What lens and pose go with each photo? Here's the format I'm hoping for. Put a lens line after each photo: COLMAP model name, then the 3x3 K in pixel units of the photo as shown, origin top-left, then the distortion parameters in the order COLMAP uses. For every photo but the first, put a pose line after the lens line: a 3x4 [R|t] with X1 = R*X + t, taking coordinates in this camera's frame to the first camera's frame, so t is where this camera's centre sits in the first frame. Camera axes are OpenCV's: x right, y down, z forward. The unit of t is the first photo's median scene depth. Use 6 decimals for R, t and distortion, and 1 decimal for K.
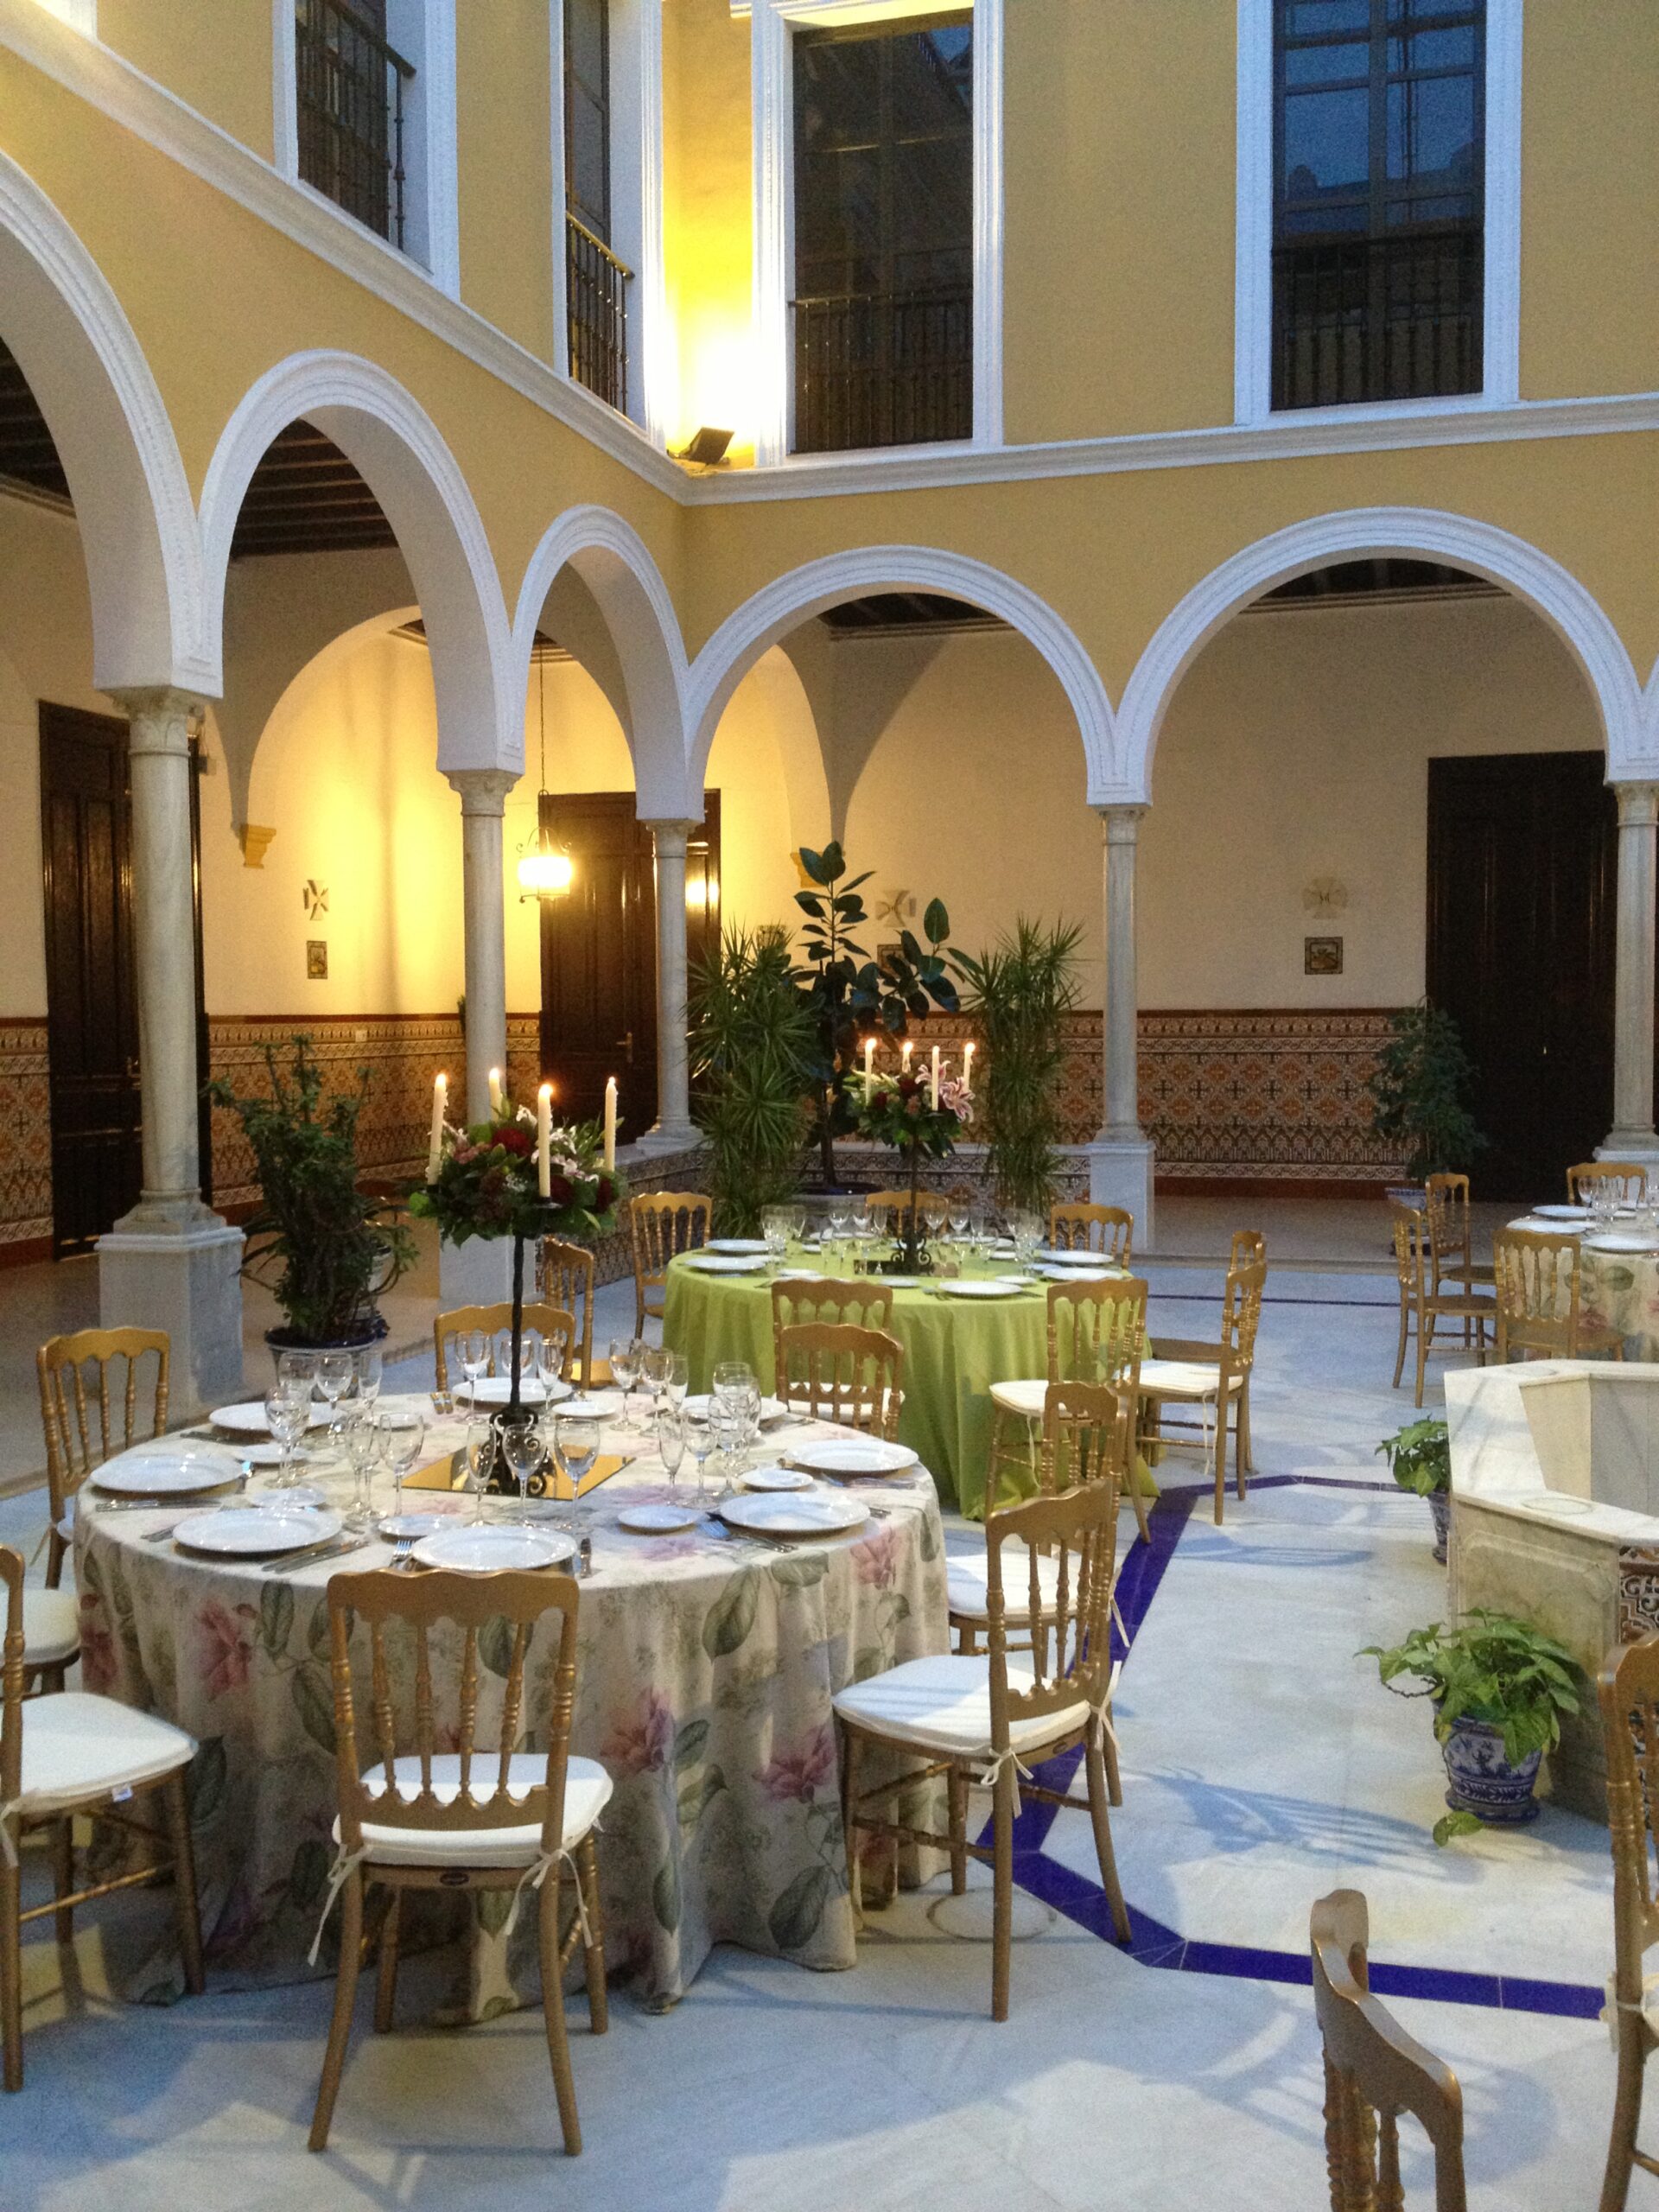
lens RADIAL K [[2066.5, 0, 841.9], [0, 2066.5, 1108.3], [0, 0, 1]] dist [0.126812, -0.261101]
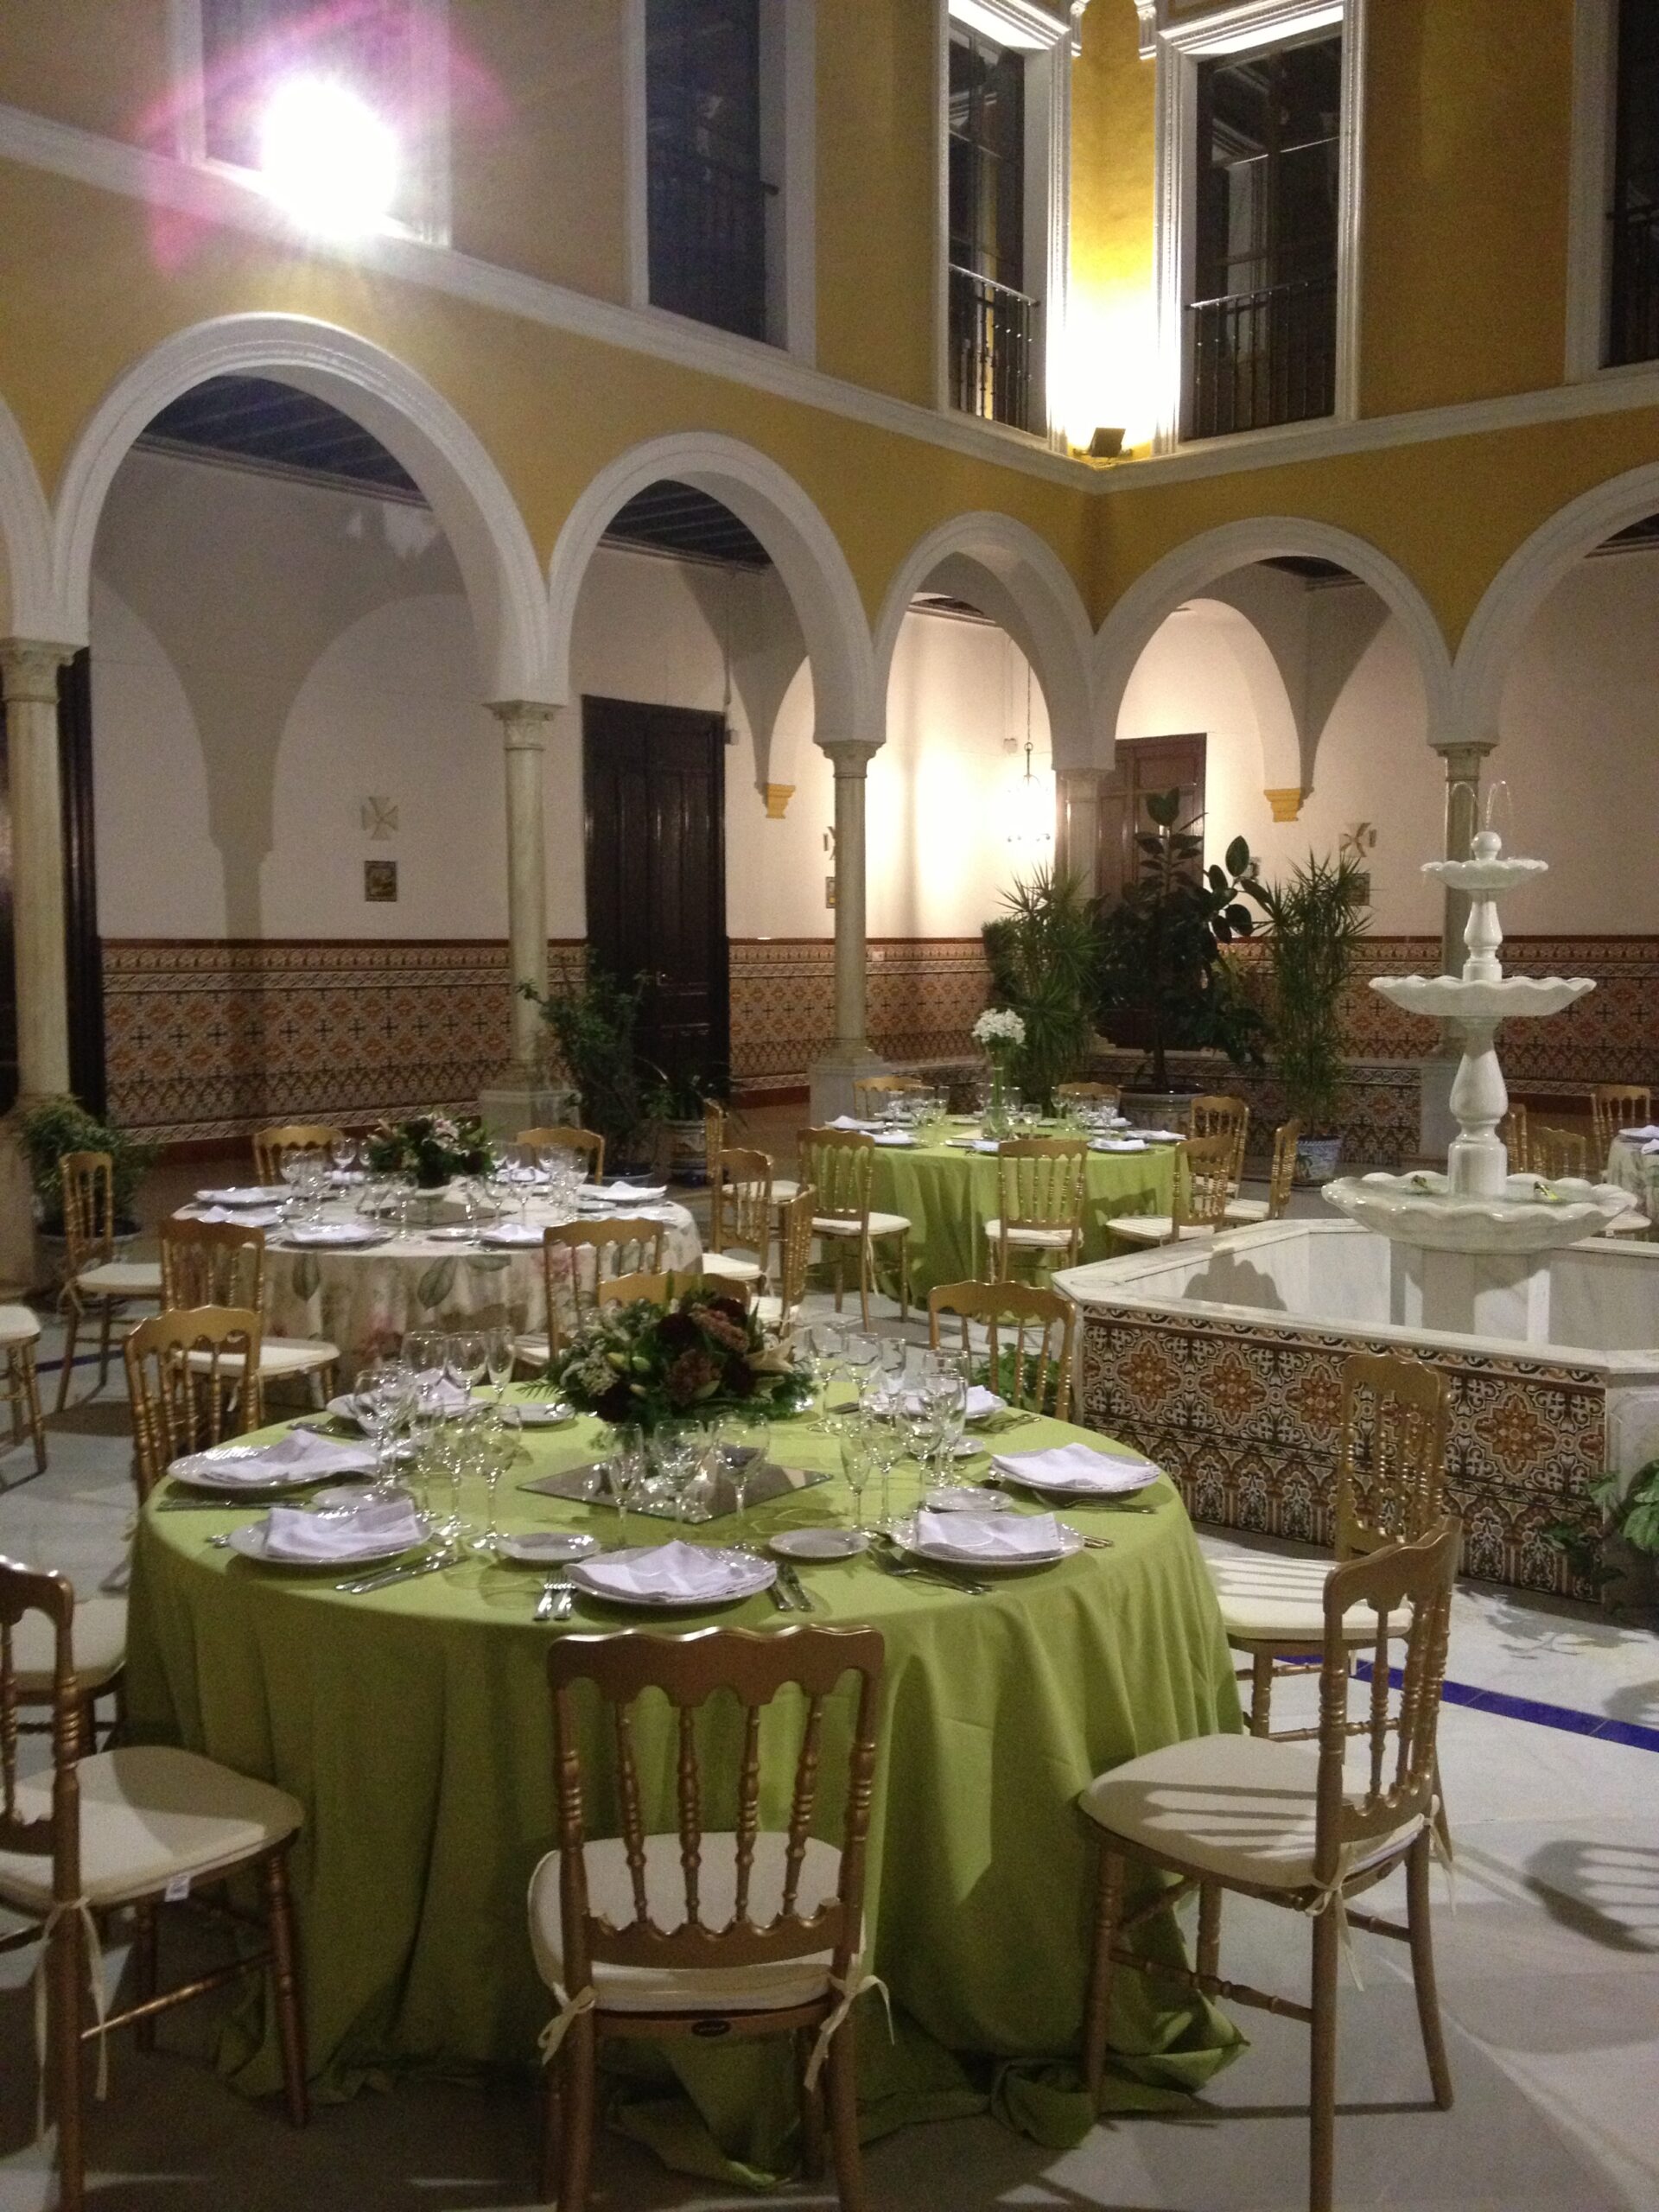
lens RADIAL K [[2066.5, 0, 841.9], [0, 2066.5, 1108.3], [0, 0, 1]] dist [0.126812, -0.261101]
pose [[0.920684, 0.036956, -0.388556, 0.277806], [-0.023297, 0.998936, 0.039808, 0.007342], [0.389613, -0.027599, 0.920565, -0.136555]]
